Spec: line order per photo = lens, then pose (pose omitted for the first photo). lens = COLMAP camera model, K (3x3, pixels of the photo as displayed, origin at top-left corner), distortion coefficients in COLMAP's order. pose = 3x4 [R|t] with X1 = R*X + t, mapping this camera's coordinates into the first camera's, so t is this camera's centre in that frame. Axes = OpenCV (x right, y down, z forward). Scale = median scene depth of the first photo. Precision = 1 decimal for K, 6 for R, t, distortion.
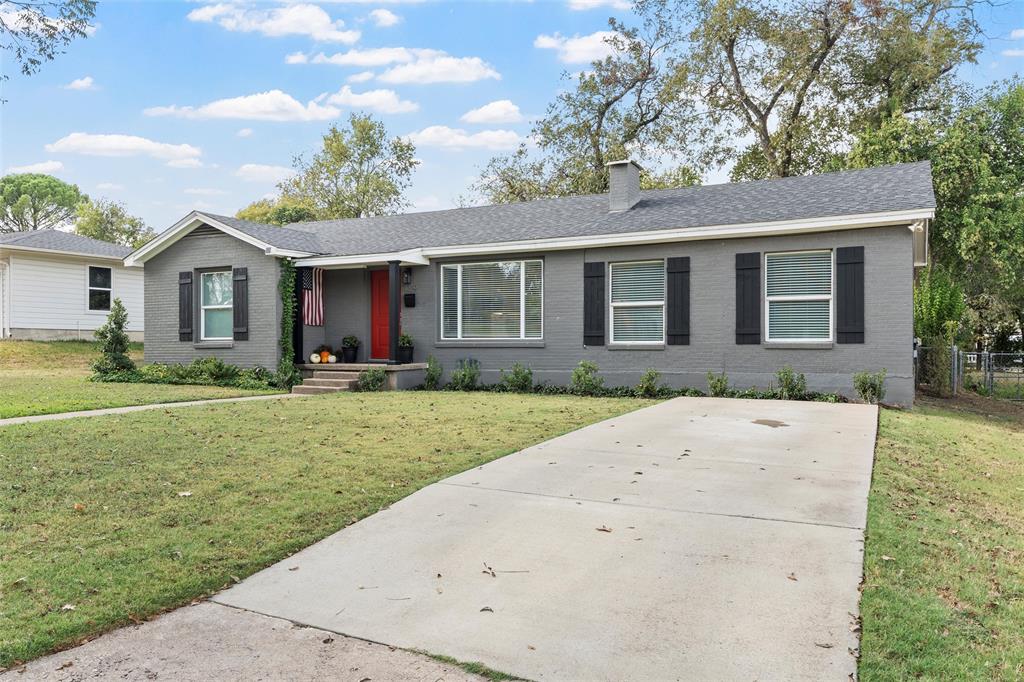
lens RADIAL K [[790.3, 0, 512.0], [0, 790.3, 341.0], [0, 0, 1]] dist [0.000732, -0.003210]
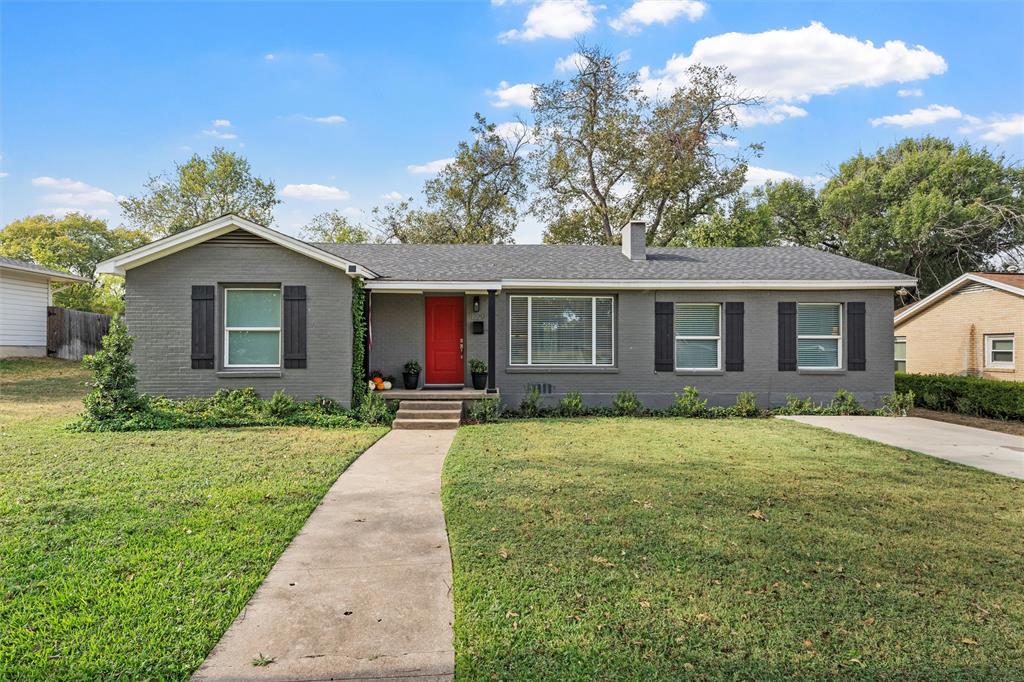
lens RADIAL K [[496.9, 0, 512.0], [0, 496.9, 341.0], [0, 0, 1]] dist [0.001635, 0.000073]
pose [[0.867316, 0.010450, 0.497648, -0.412942], [-0.007153, 0.999938, -0.008530, -0.028562], [-0.497706, 0.003838, 0.867337, 0.407594]]
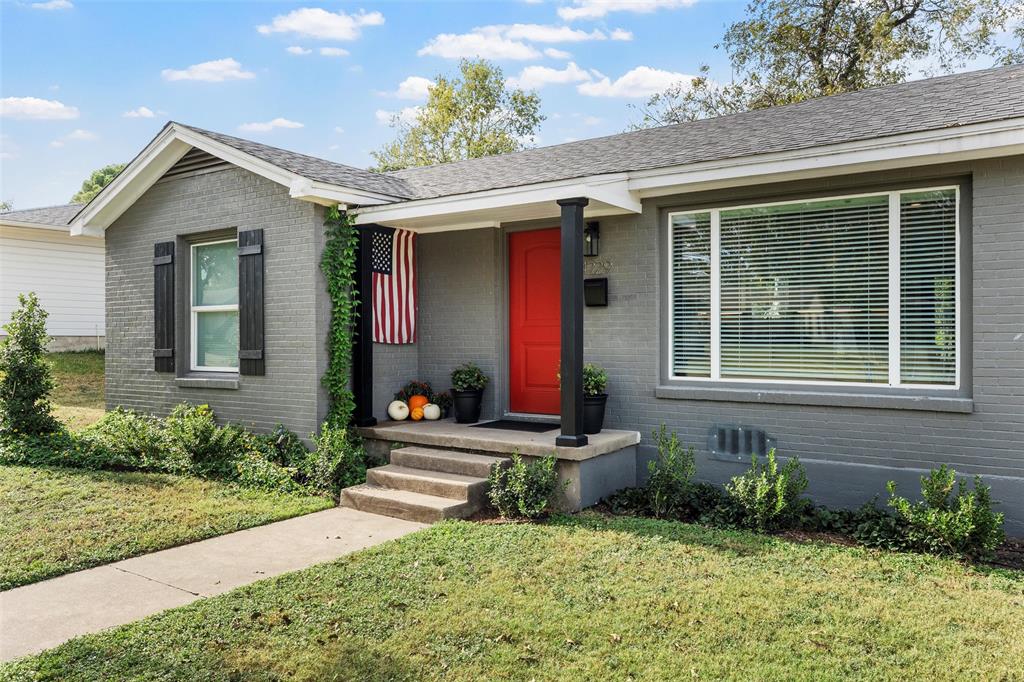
lens RADIAL K [[754.1, 0, 512.0], [0, 754.1, 341.0], [0, 0, 1]] dist [-0.000004, 0.001460]
pose [[0.991664, 0.001093, -0.128847, -0.120226], [0.000544, 0.999920, 0.012669, -0.028822], [0.128851, -0.012633, 0.991583, 0.553905]]
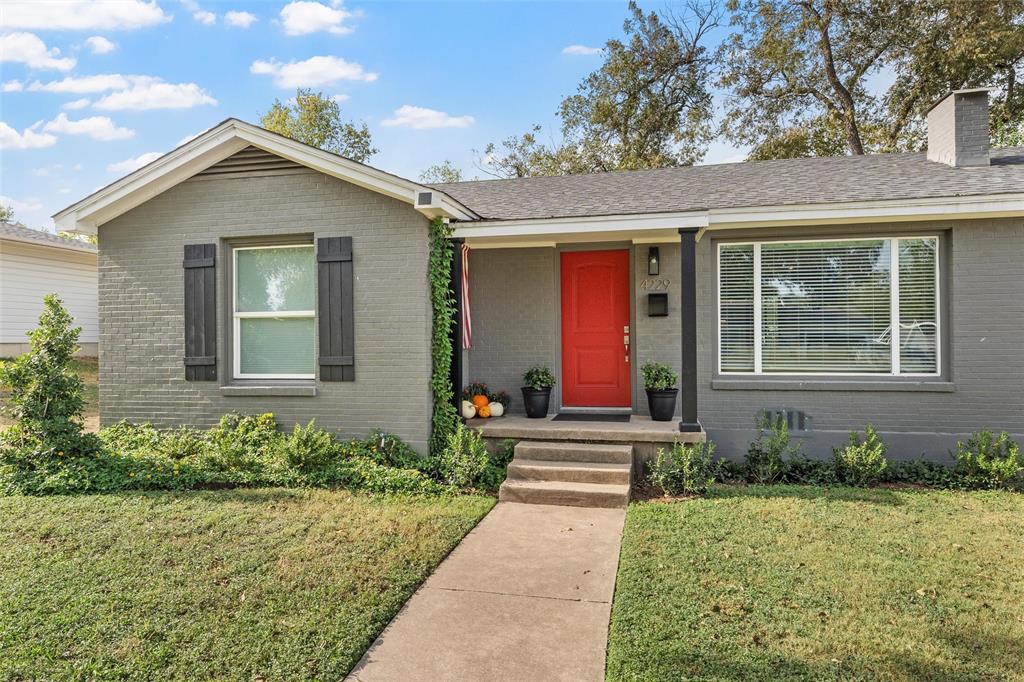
lens RADIAL K [[620.3, 0, 512.0], [0, 620.3, 341.0], [0, 0, 1]] dist [-0.002077, 0.000315]
pose [[0.965750, -0.005298, 0.259421, -0.341149], [0.003174, 0.999958, 0.008607, -0.029935], [-0.259455, -0.007489, 0.965726, 0.596567]]
